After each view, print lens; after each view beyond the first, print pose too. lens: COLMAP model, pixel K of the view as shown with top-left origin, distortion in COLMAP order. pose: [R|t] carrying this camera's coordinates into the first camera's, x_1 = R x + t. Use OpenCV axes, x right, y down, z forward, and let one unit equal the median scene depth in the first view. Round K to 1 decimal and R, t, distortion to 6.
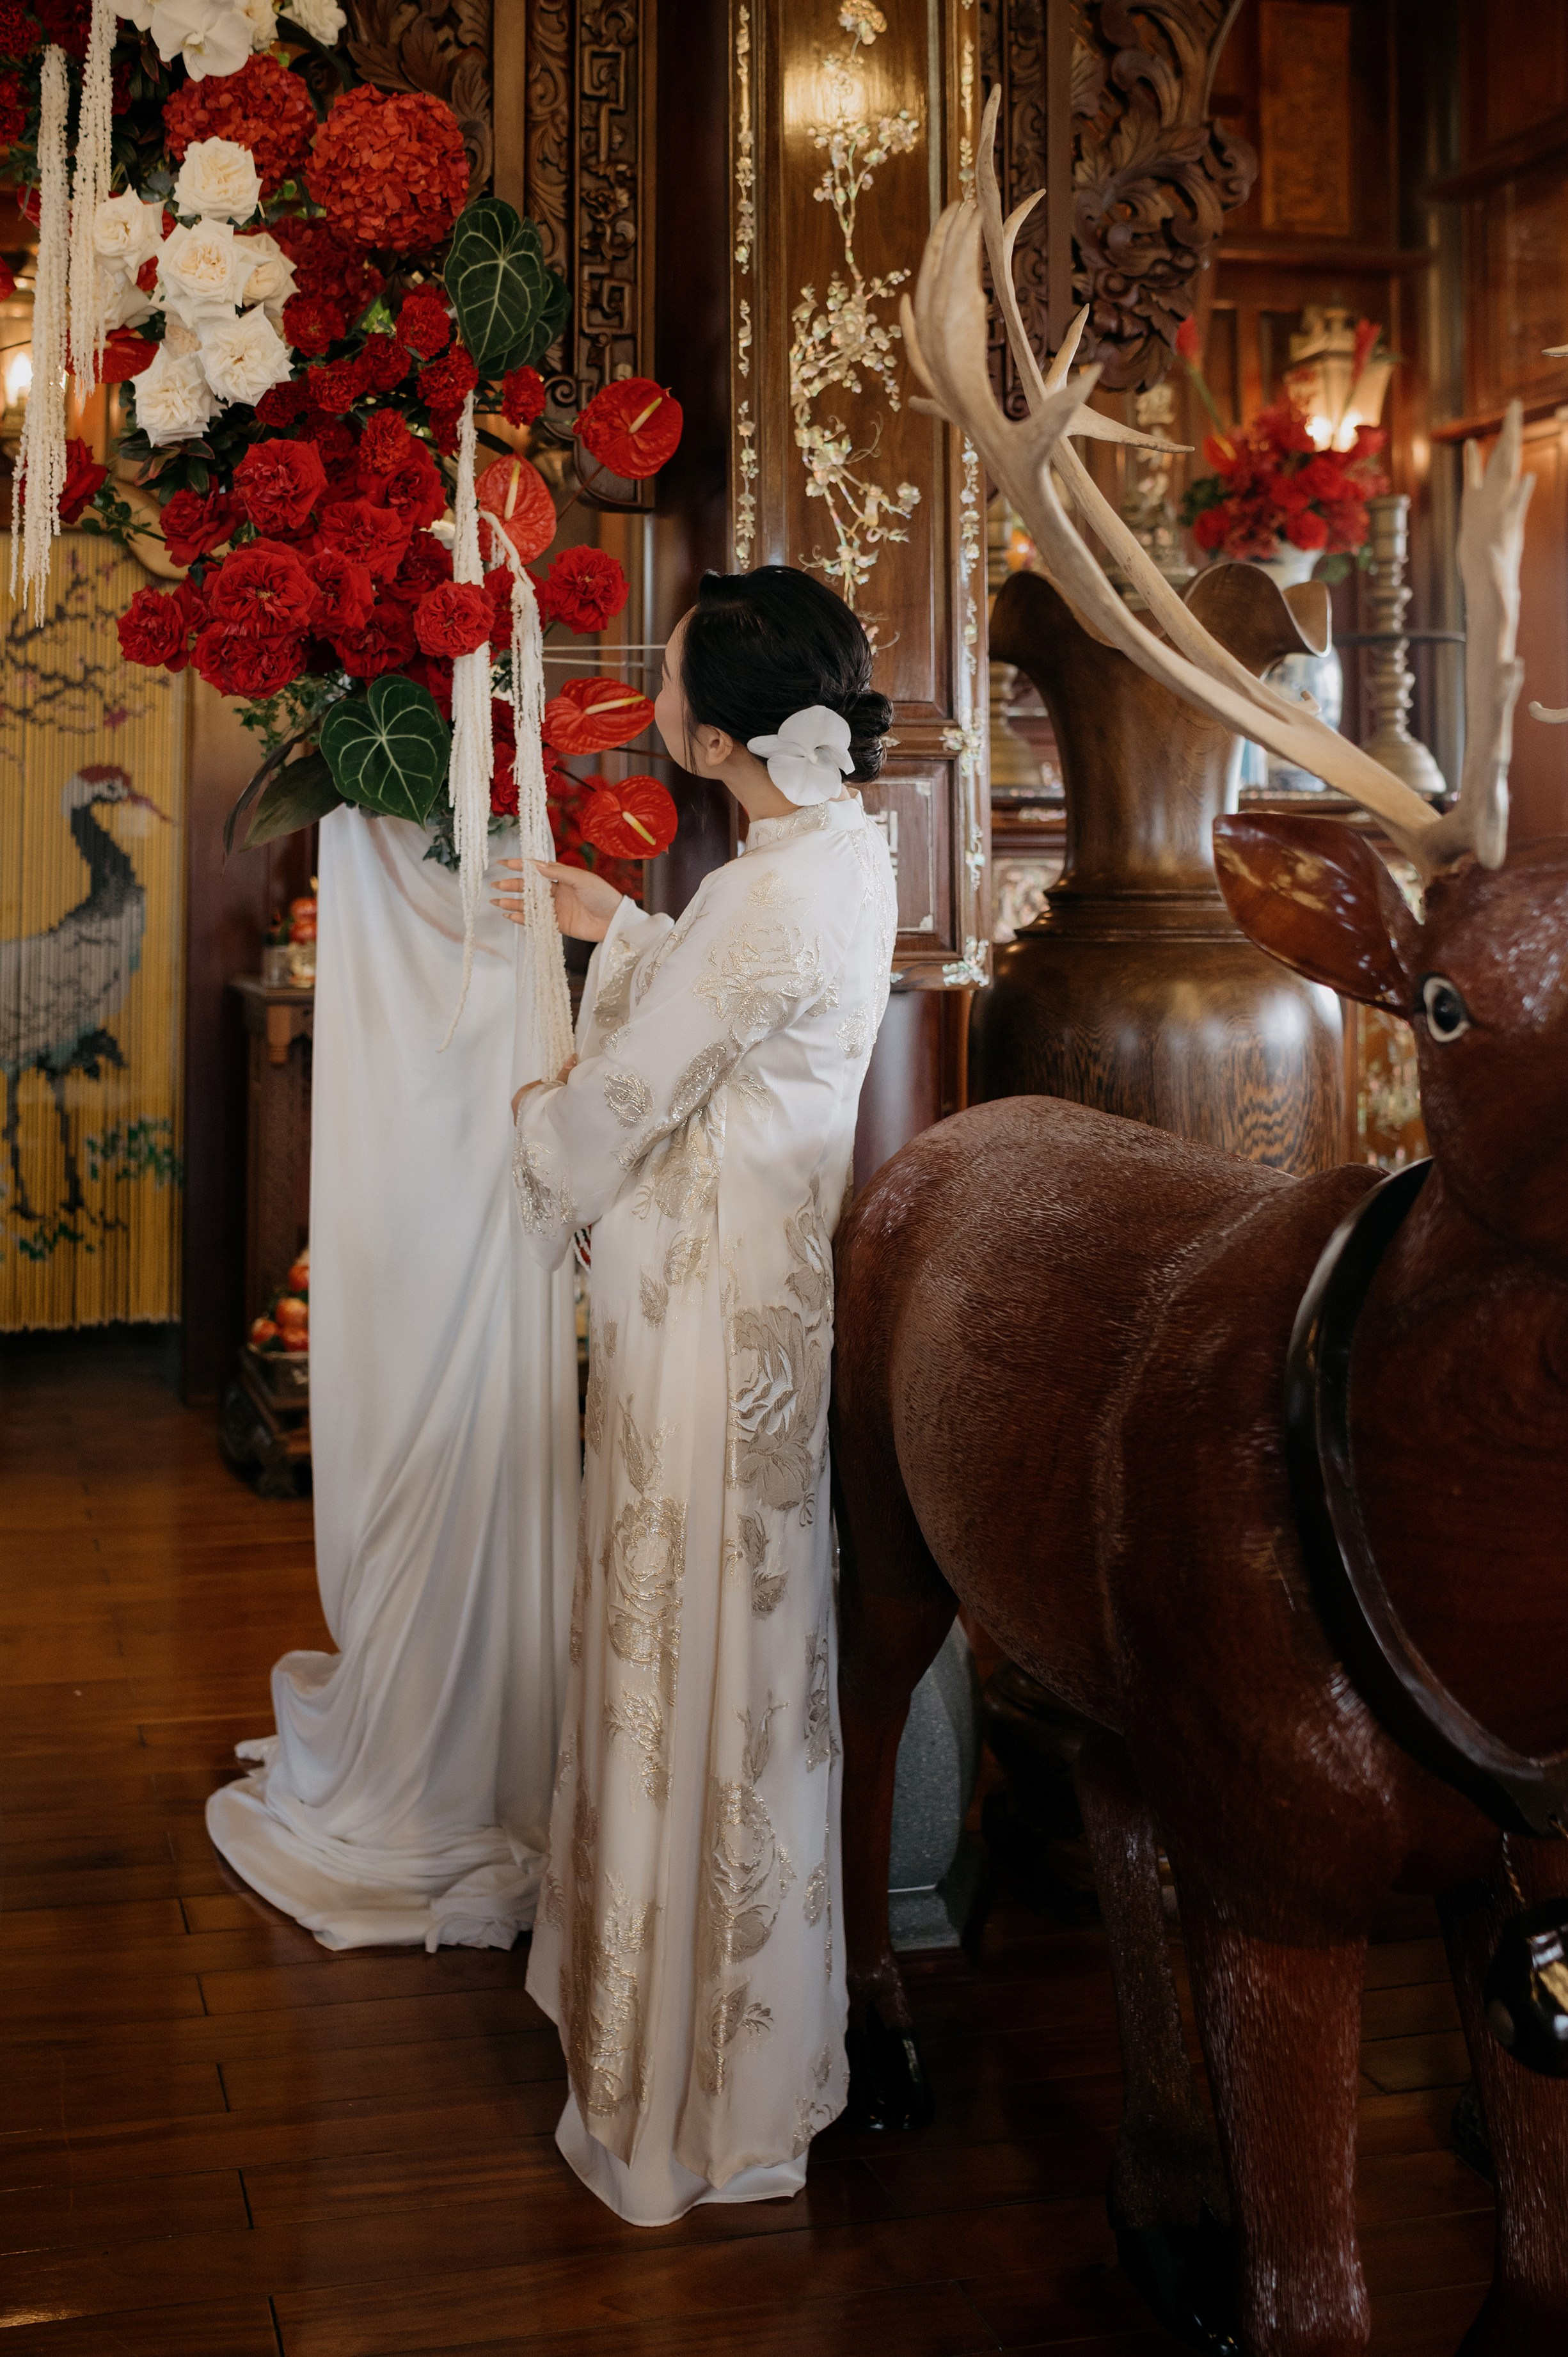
lens RADIAL K [[2463.8, 0, 644.7], [0, 2463.8, 777.8], [0, 0, 1]] dist [-0.324159, 1.311490]
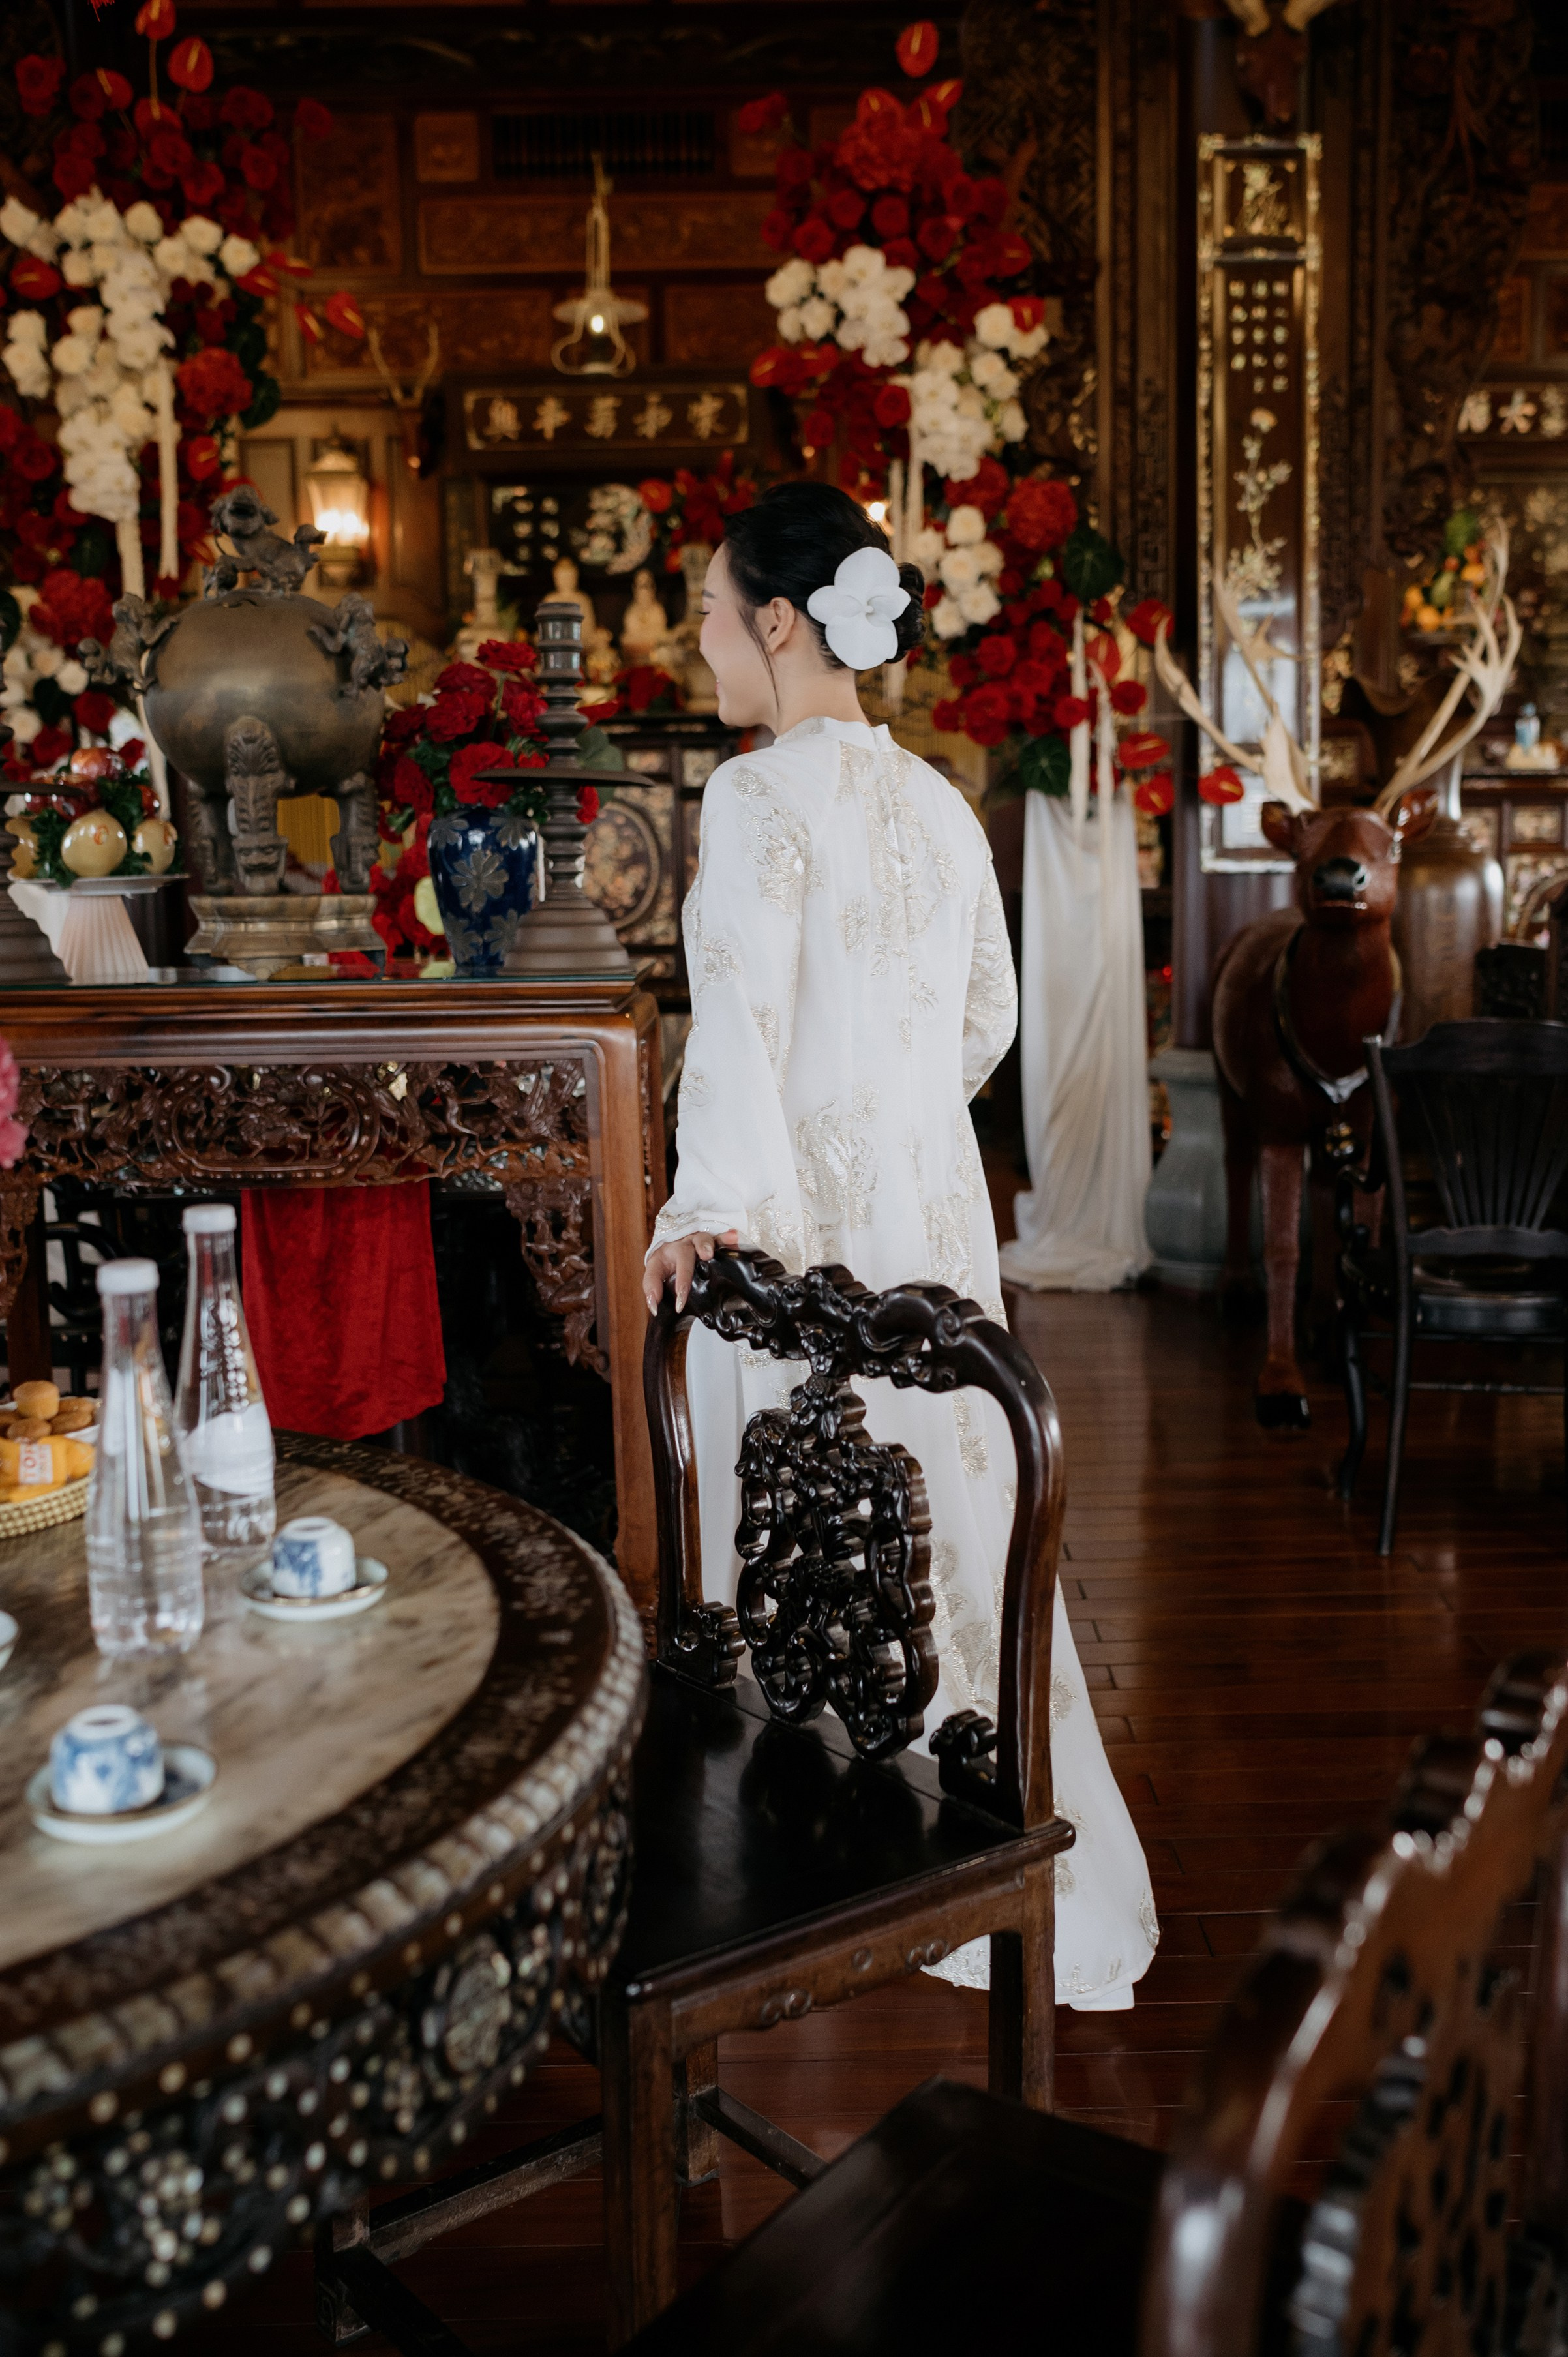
lens RADIAL K [[2396.7, 0, 843.3], [0, 2396.7, 1264.5], [0, 0, 1]] dist [-0.116127, 0.206568]
pose [[0.965662, 0.036069, -0.257285, 0.295272], [0.022756, 0.974767, 0.222062, -0.058009], [0.258803, -0.220291, 0.940475, -1.224241]]
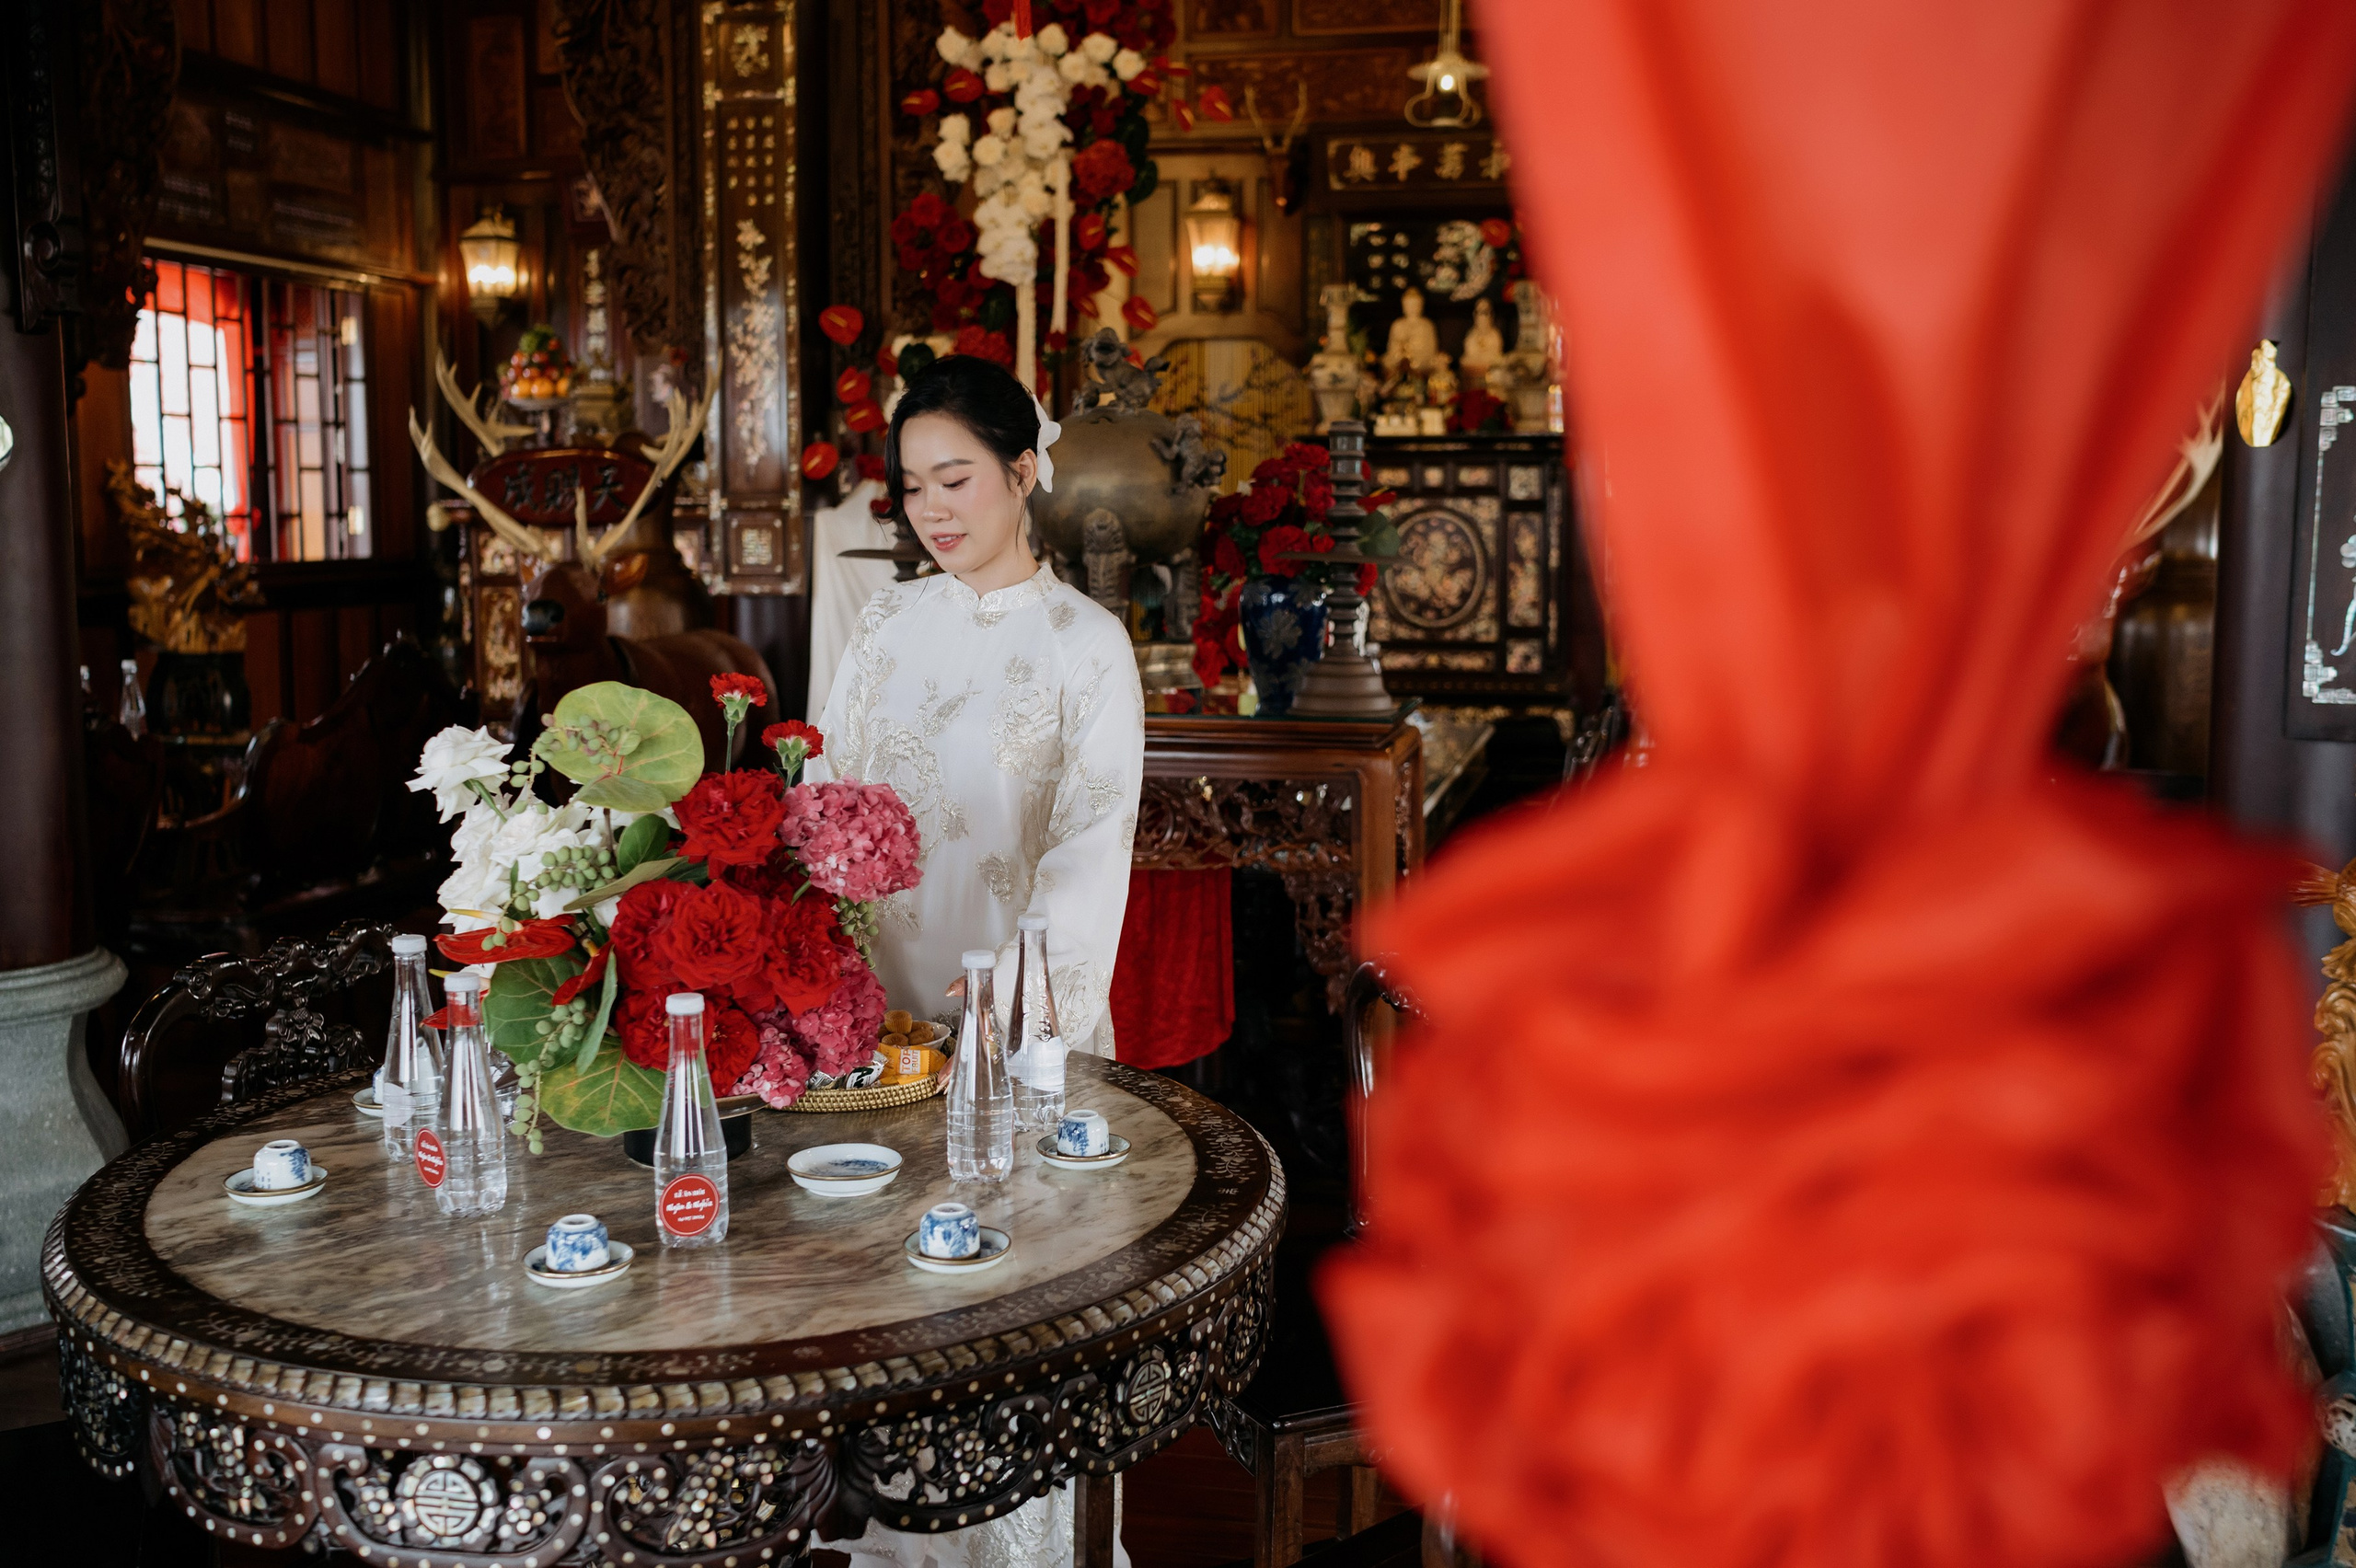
lens RADIAL K [[2395.4, 0, 1176.9], [0, 2395.4, 796.2], [0, 0, 1]] dist [-0.116127, 0.206568]
pose [[0.883663, 0.060231, -0.464232, 0.455327], [0.019992, 0.985928, 0.165972, -0.133893], [0.467696, -0.155944, 0.870024, -1.463625]]
